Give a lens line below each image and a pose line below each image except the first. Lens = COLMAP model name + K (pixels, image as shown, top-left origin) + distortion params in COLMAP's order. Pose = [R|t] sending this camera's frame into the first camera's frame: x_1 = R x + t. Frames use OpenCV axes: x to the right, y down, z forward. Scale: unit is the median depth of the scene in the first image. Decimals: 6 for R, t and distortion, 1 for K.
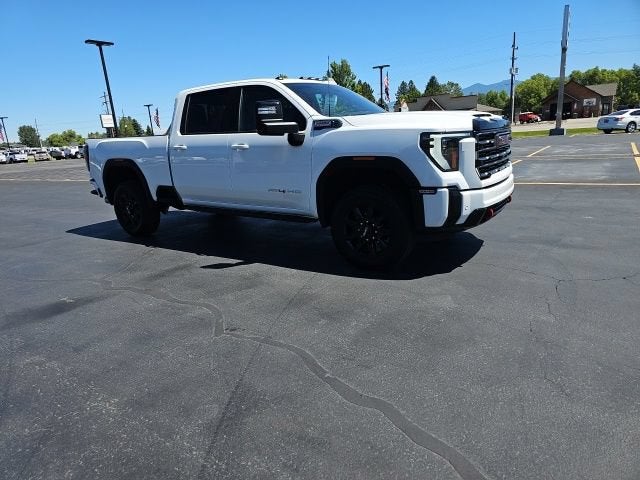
lens RADIAL K [[422.6, 0, 312.0], [0, 422.6, 246.7], [0, 0, 1]] dist [0.063981, -0.055618]
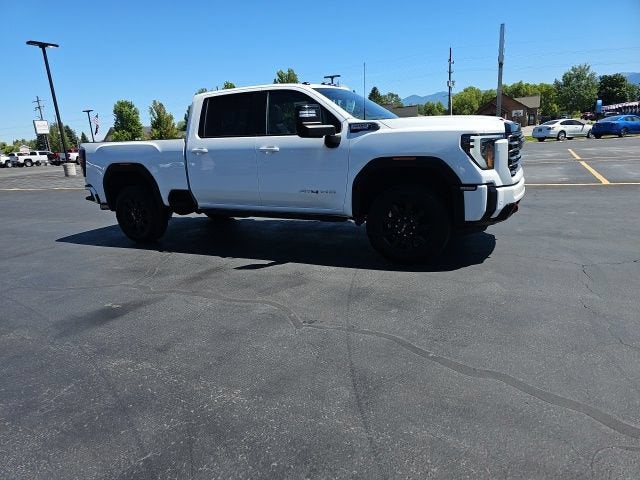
lens RADIAL K [[422.8, 0, 316.3], [0, 422.8, 245.4], [0, 0, 1]] dist [0.065059, -0.056775]
pose [[0.990722, -0.030503, 0.132434, -0.222461], [0.033249, 0.999274, -0.018574, 0.020135], [-0.131772, 0.022805, 0.991018, -0.022061]]
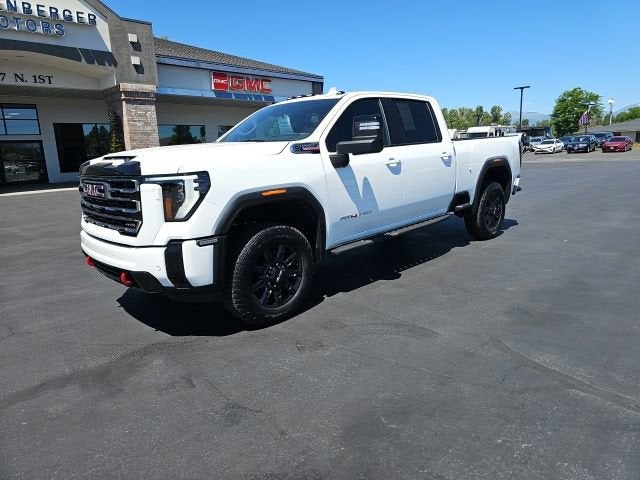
lens RADIAL K [[420.3, 0, 318.3], [0, 420.3, 232.2], [0, 0, 1]] dist [0.052390, -0.043710]
pose [[-0.182523, 0.263465, -0.947244, 1.109790], [-0.205863, 0.931832, 0.298846, -0.484073], [0.961408, 0.249549, -0.115843, 1.460075]]
